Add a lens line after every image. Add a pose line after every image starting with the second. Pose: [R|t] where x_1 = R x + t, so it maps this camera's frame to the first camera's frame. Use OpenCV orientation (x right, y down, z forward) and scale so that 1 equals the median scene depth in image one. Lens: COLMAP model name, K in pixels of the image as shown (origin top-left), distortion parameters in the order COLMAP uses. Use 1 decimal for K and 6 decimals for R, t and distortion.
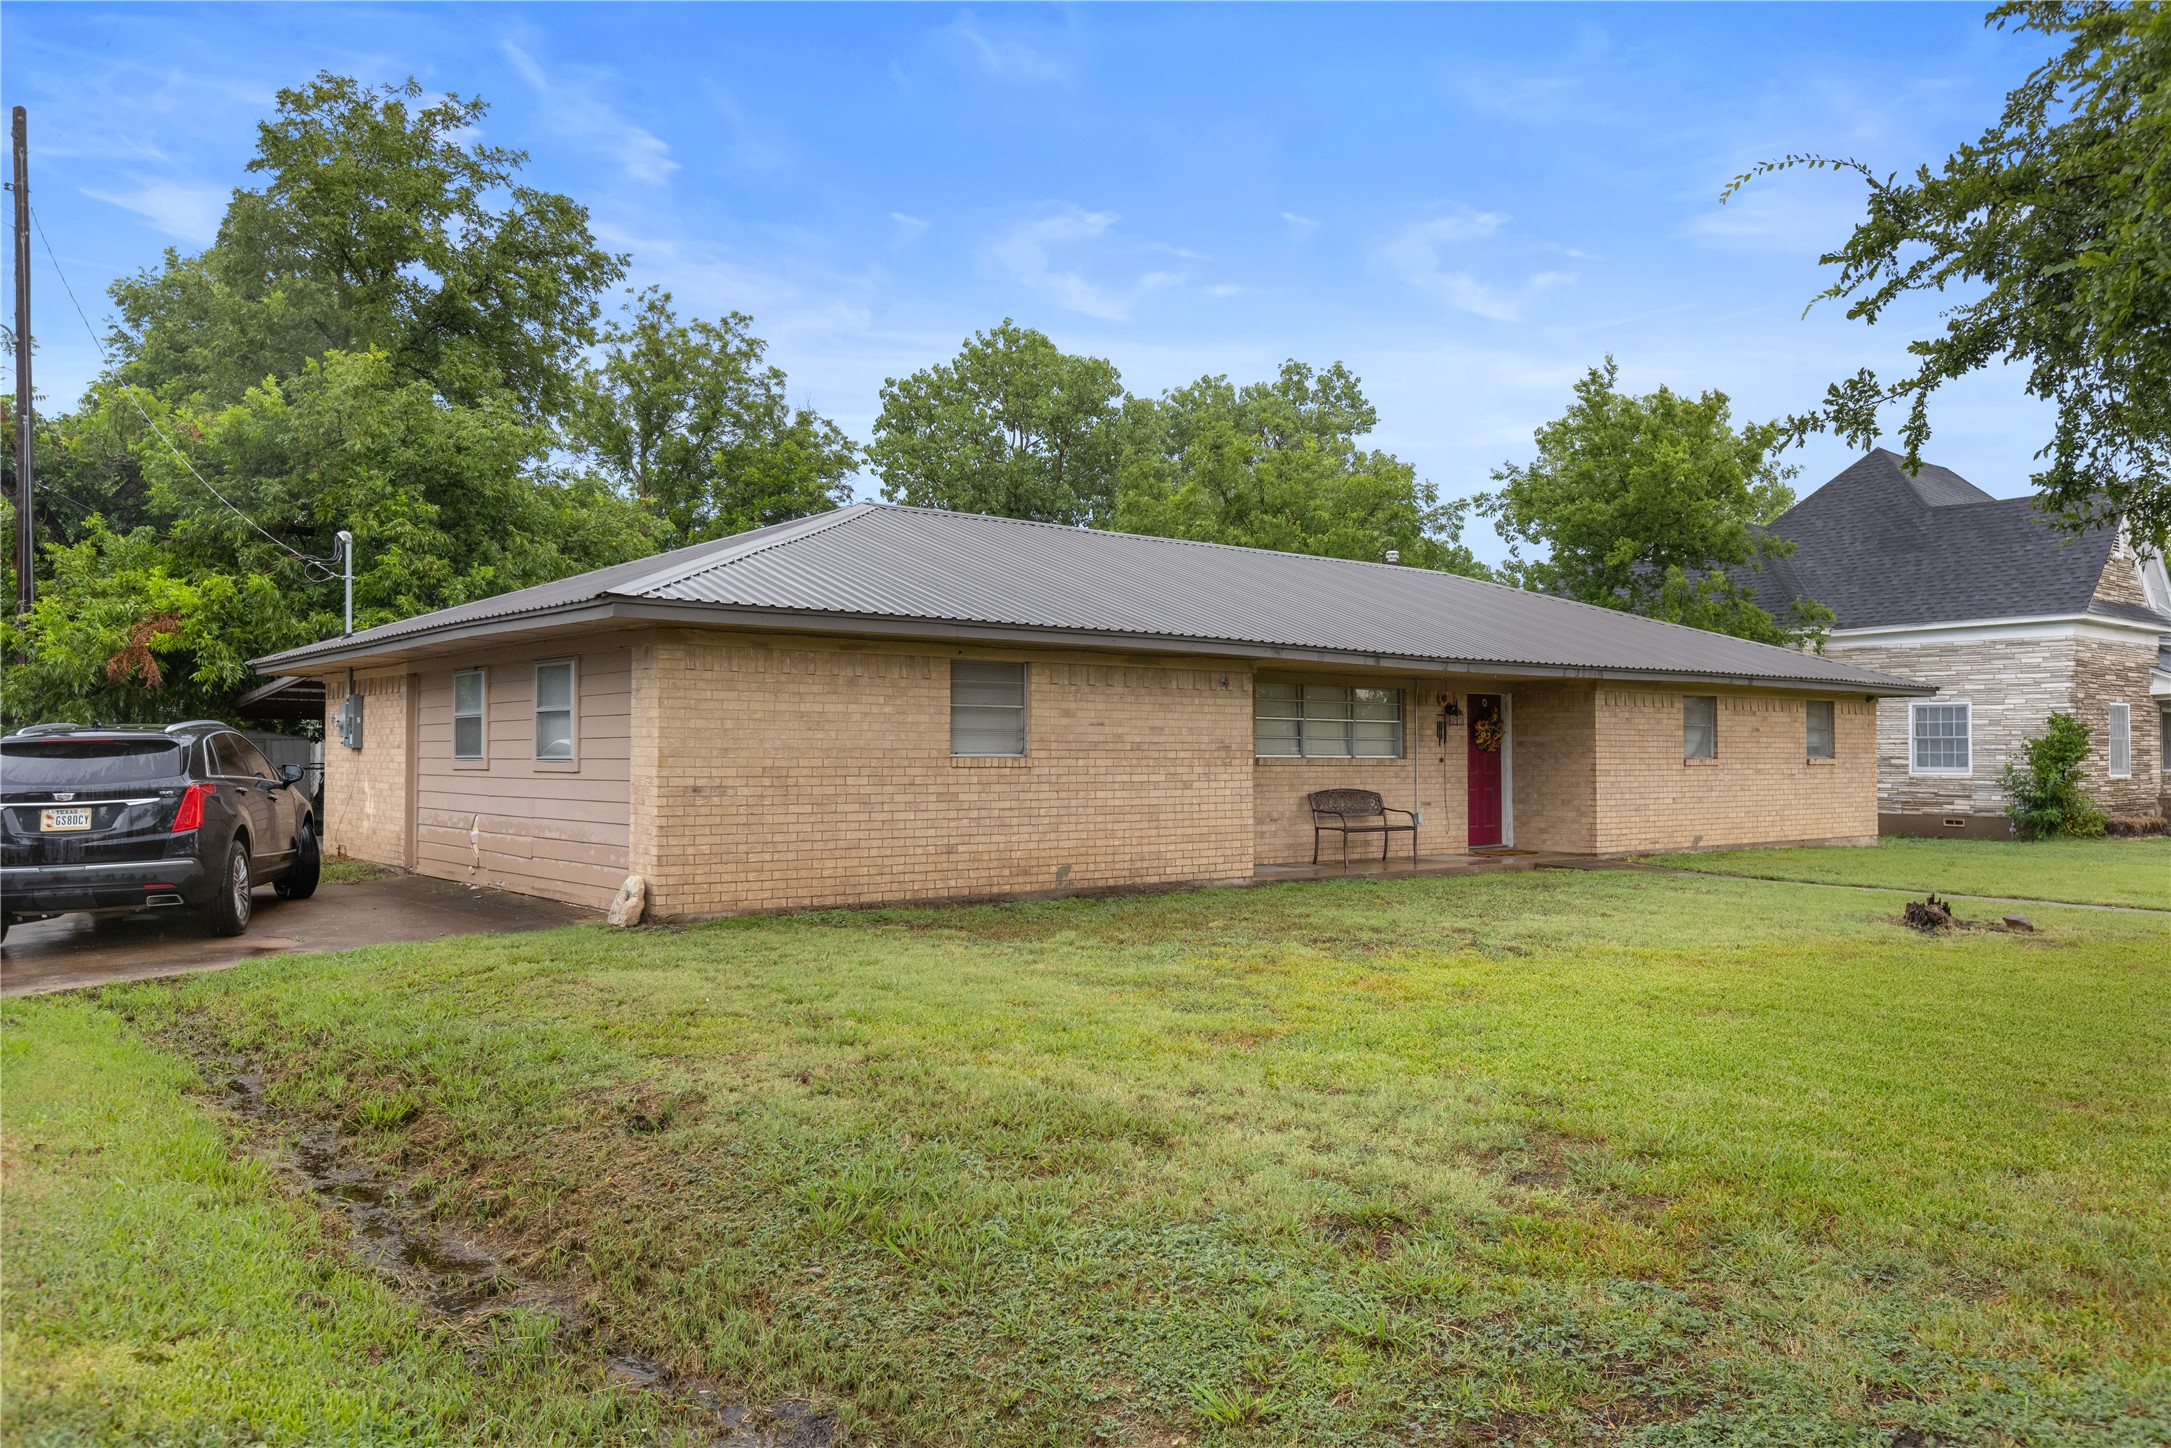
lens RADIAL K [[1610.9, 0, 1085.5], [0, 1610.9, 724.0], [0, 0, 1]] dist [0.002102, -0.001661]
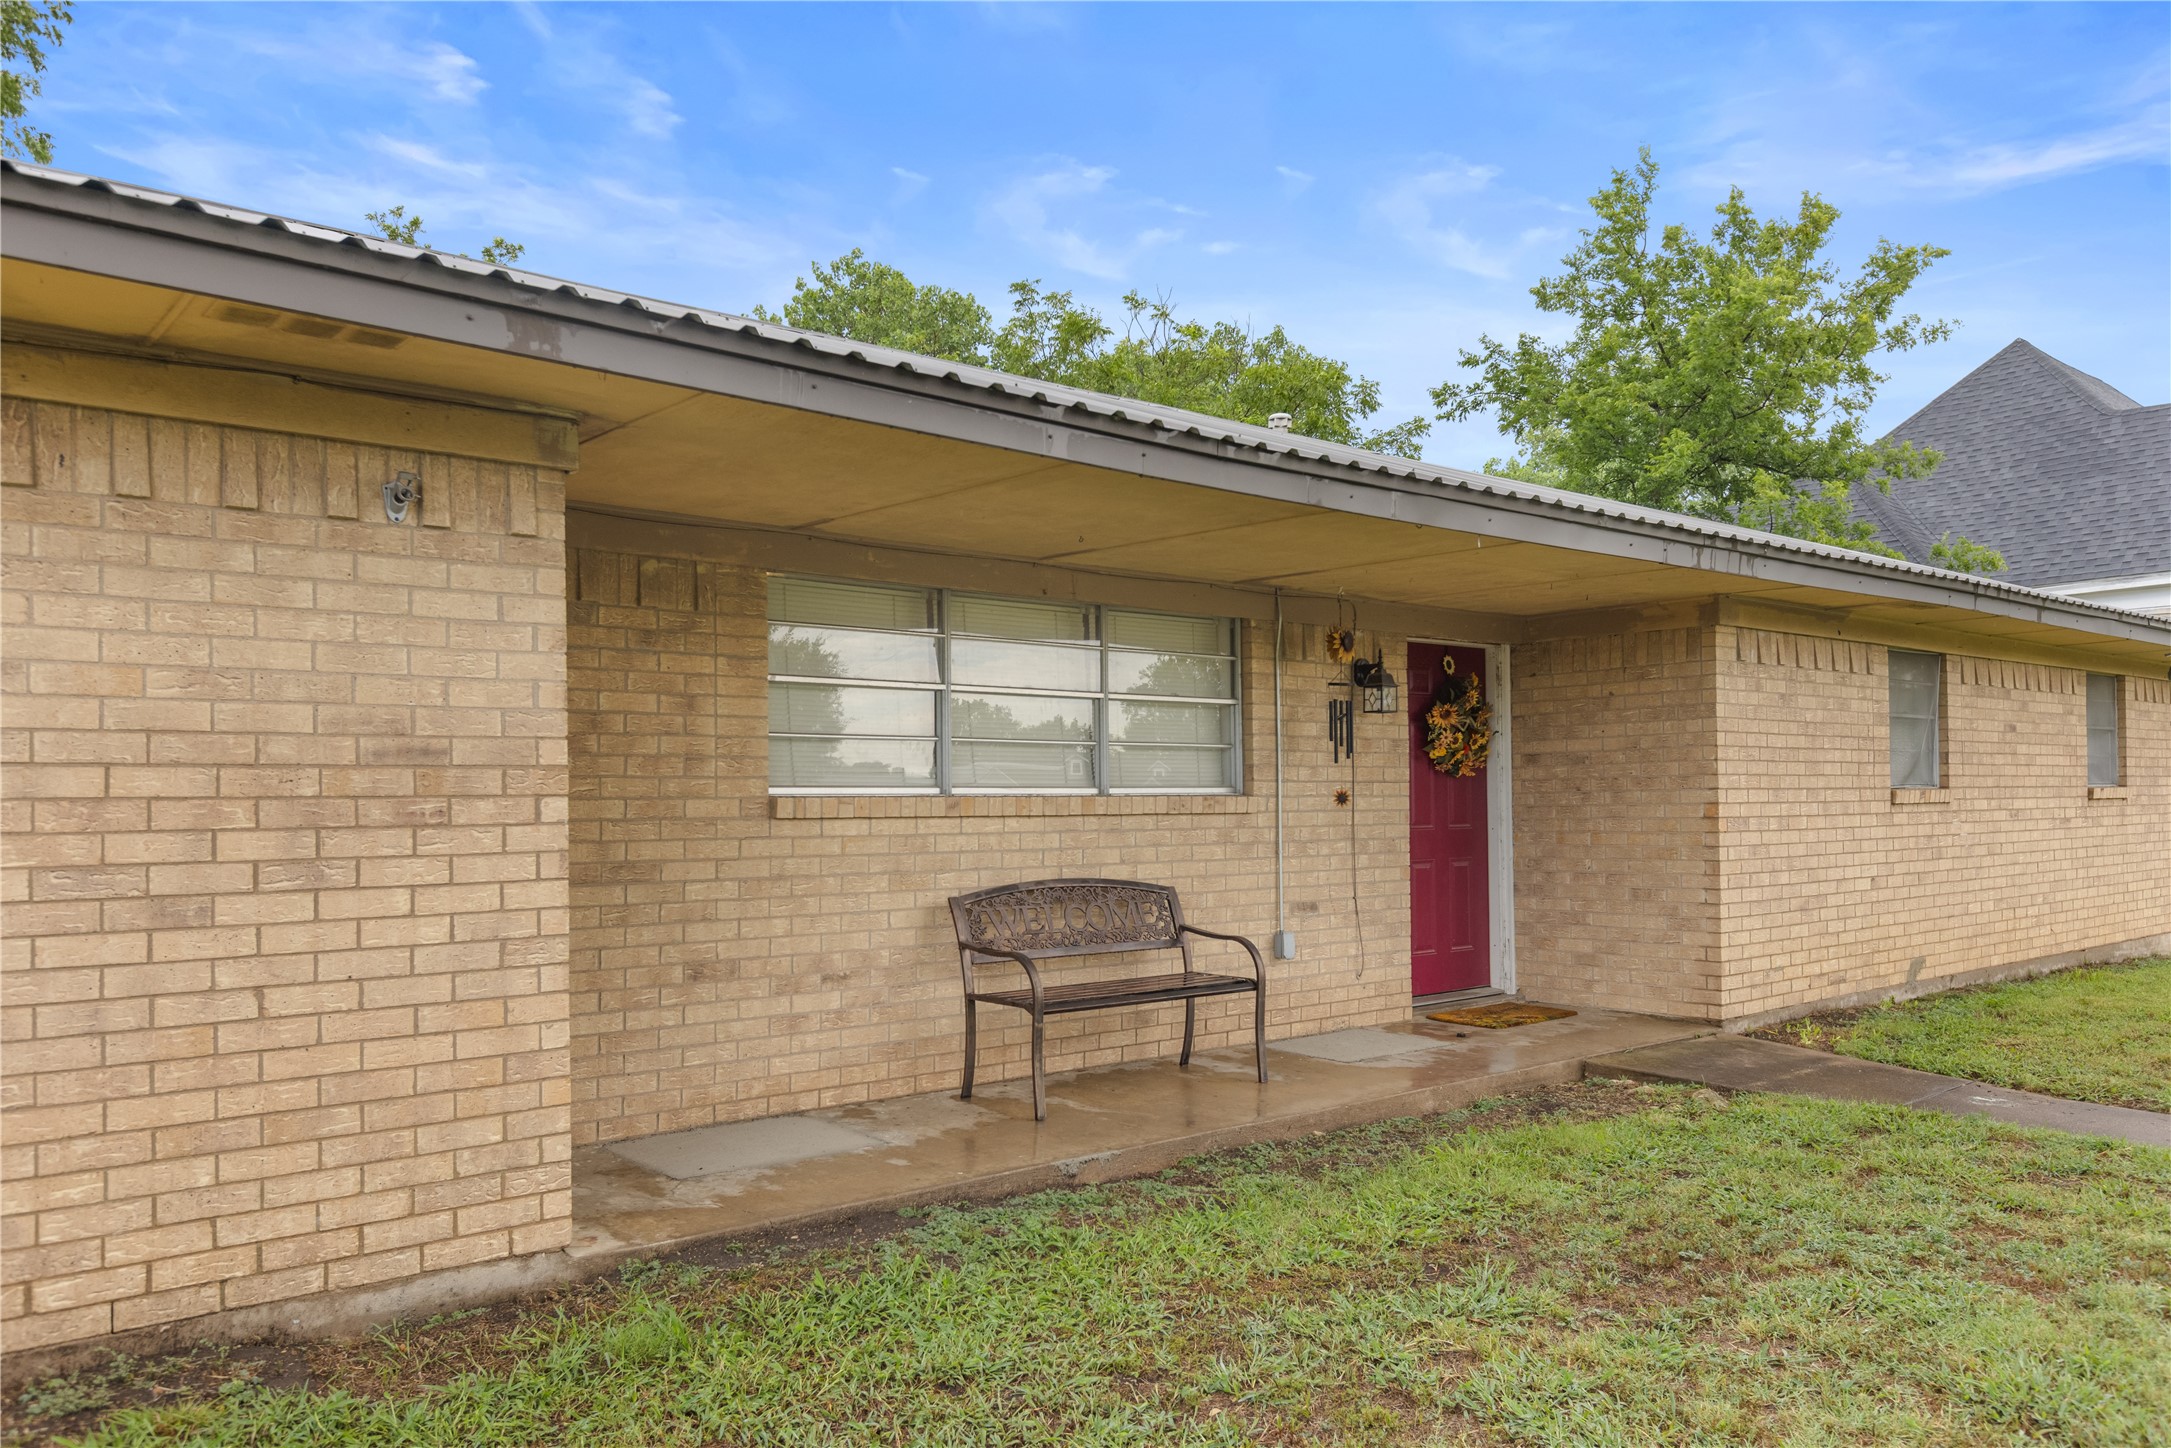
lens RADIAL K [[1617.2, 0, 1091.6], [0, 1617.2, 789.8], [0, 0, 1]] dist [-0.000123, -0.000850]
pose [[0.999705, -0.011386, 0.021465, 0.142506], [0.011105, 0.999852, 0.013145, 0.013734], [-0.021612, -0.012903, 0.999683, 0.568999]]
